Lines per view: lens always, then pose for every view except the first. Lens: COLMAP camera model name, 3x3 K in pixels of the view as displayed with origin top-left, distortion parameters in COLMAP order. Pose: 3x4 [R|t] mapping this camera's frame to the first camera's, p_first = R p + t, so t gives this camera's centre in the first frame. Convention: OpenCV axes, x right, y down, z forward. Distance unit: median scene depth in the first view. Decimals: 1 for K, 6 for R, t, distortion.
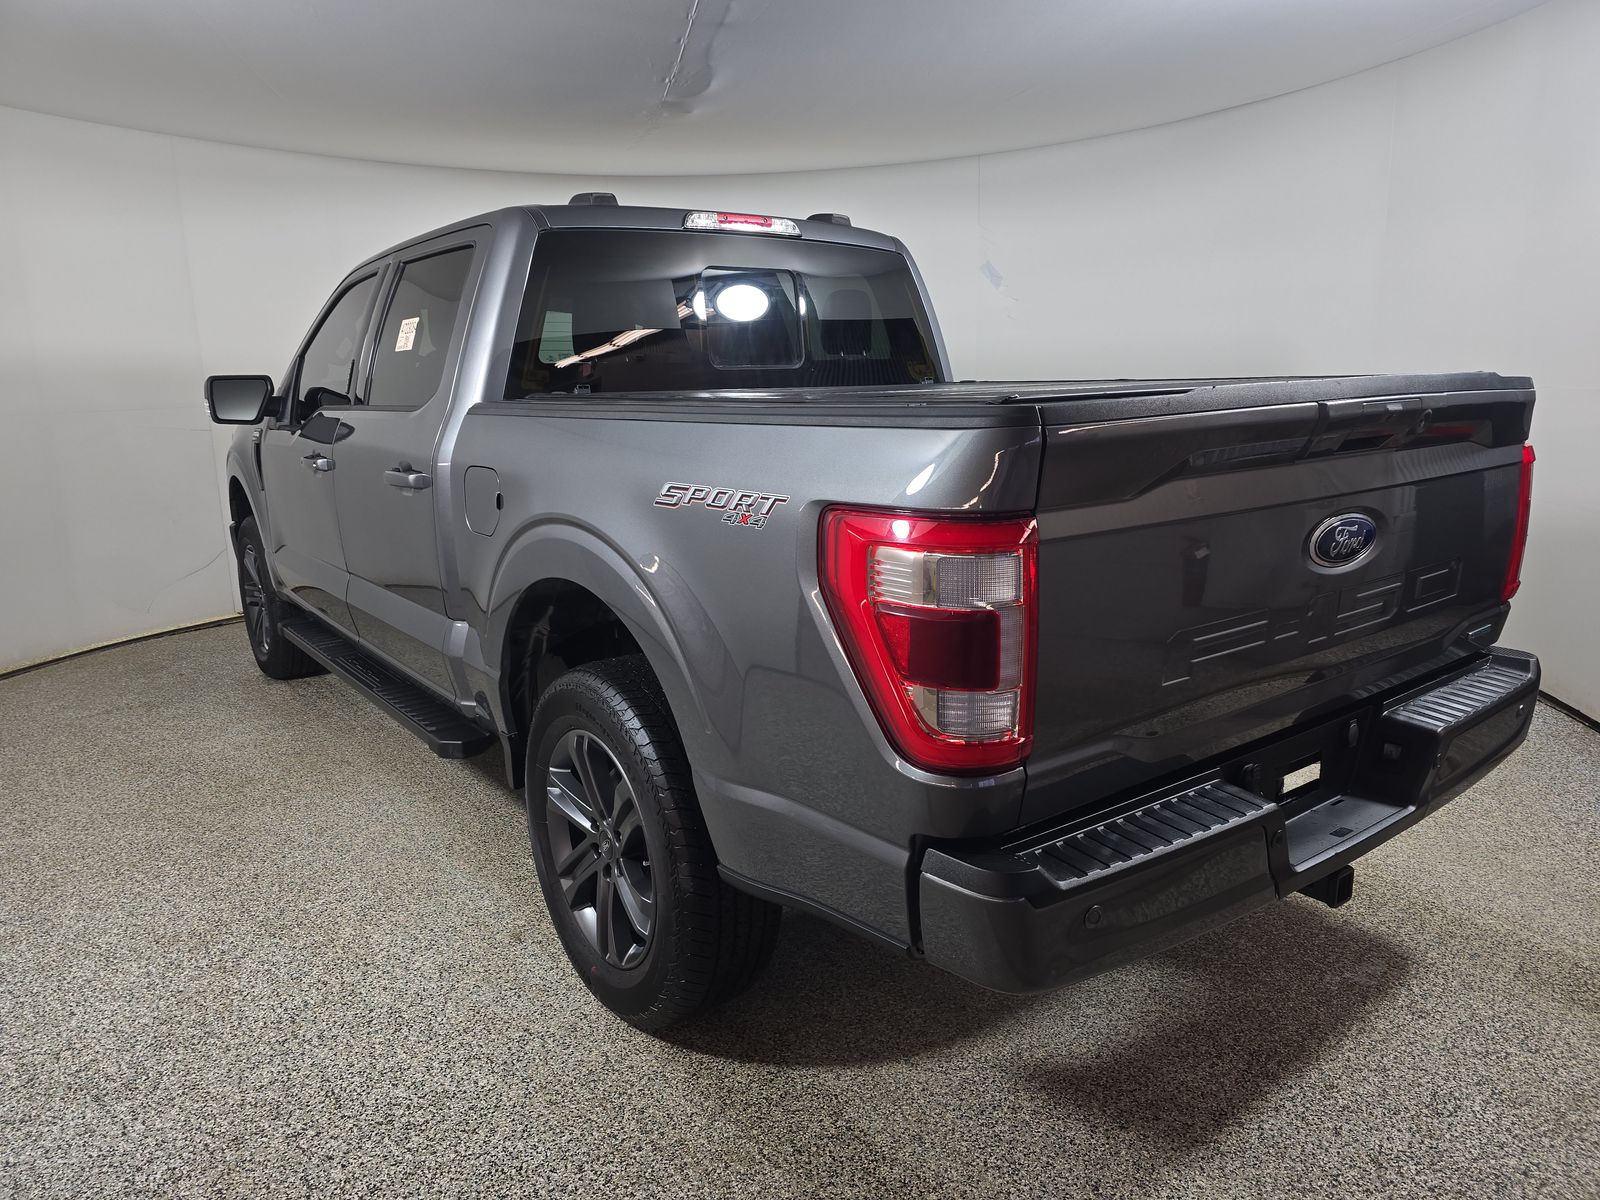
lens RADIAL K [[1089.1, 0, 800.0], [0, 1089.1, 600.0], [0, 0, 1]] dist [0.033698, -0.049614]
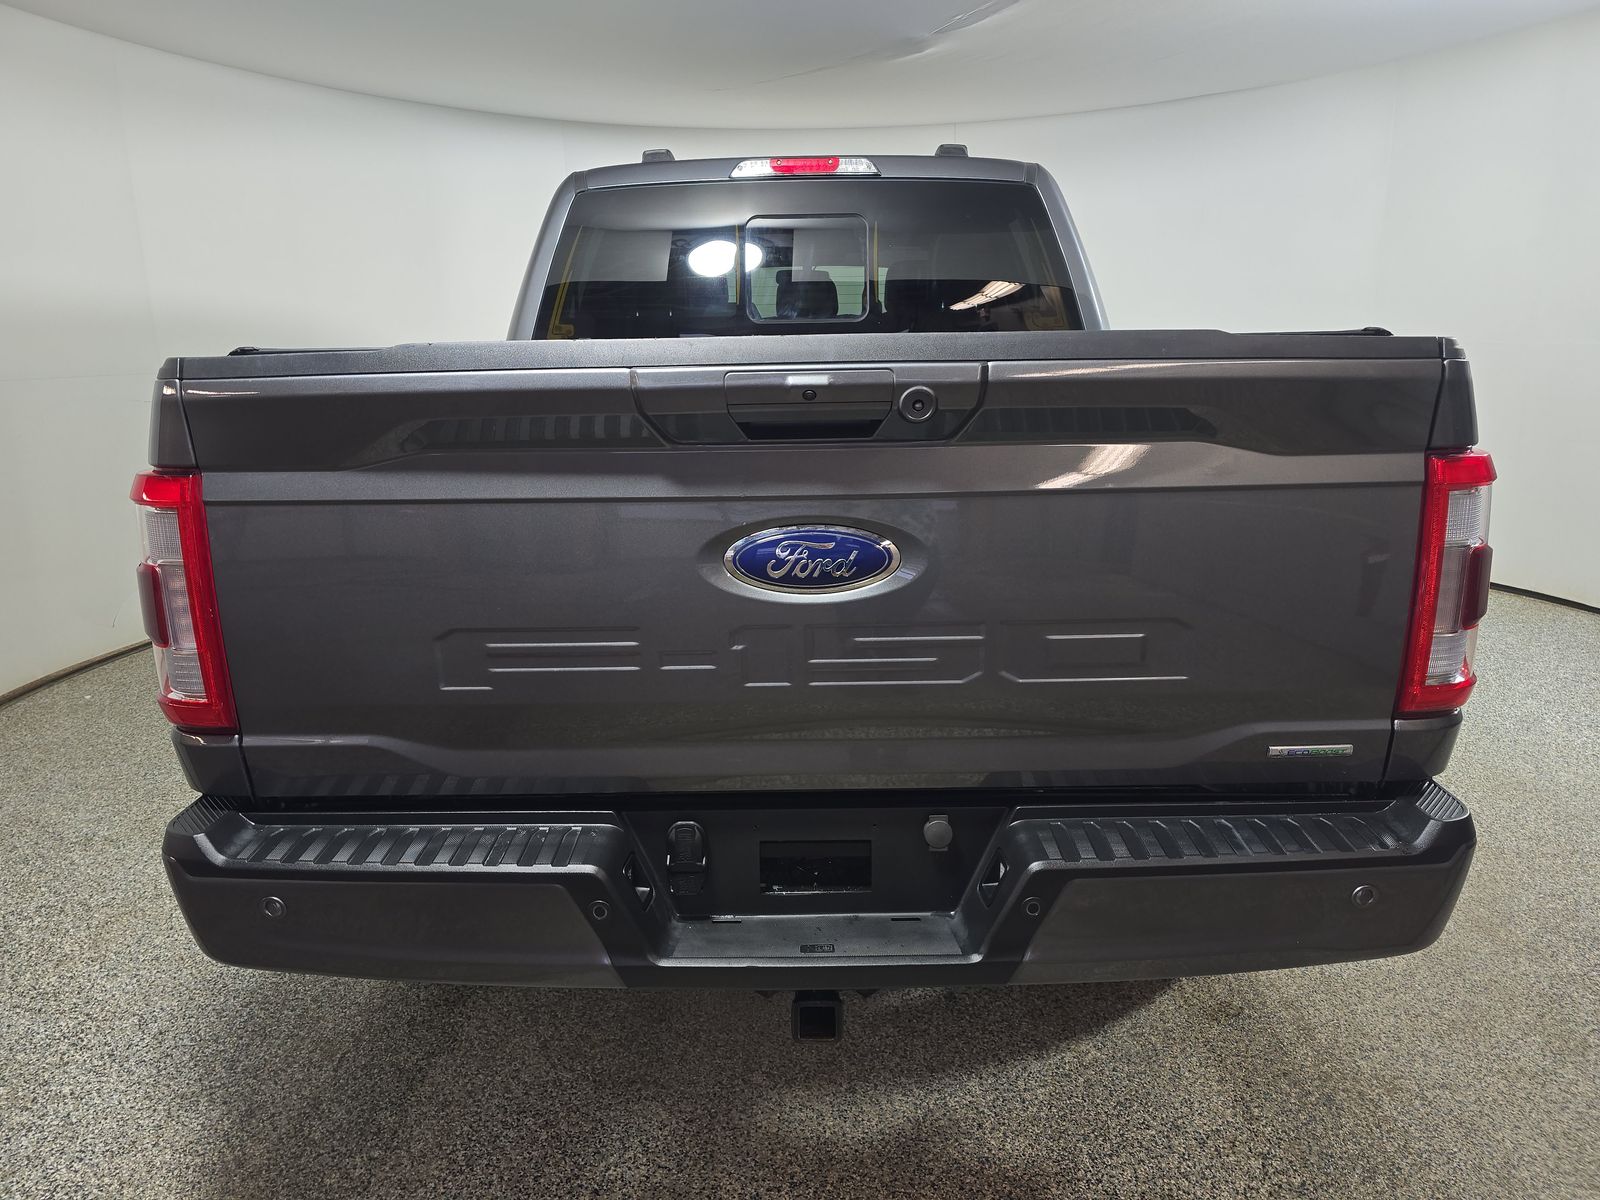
lens RADIAL K [[1072.1, 0, 801.0], [0, 1072.1, 594.9], [0, 0, 1]] dist [0.075010, -0.083620]
pose [[0.795567, 0.147298, -0.587688, 0.574383], [-0.122734, 0.989067, 0.081751, -0.055834], [0.593304, 0.007091, 0.804947, 0.255205]]
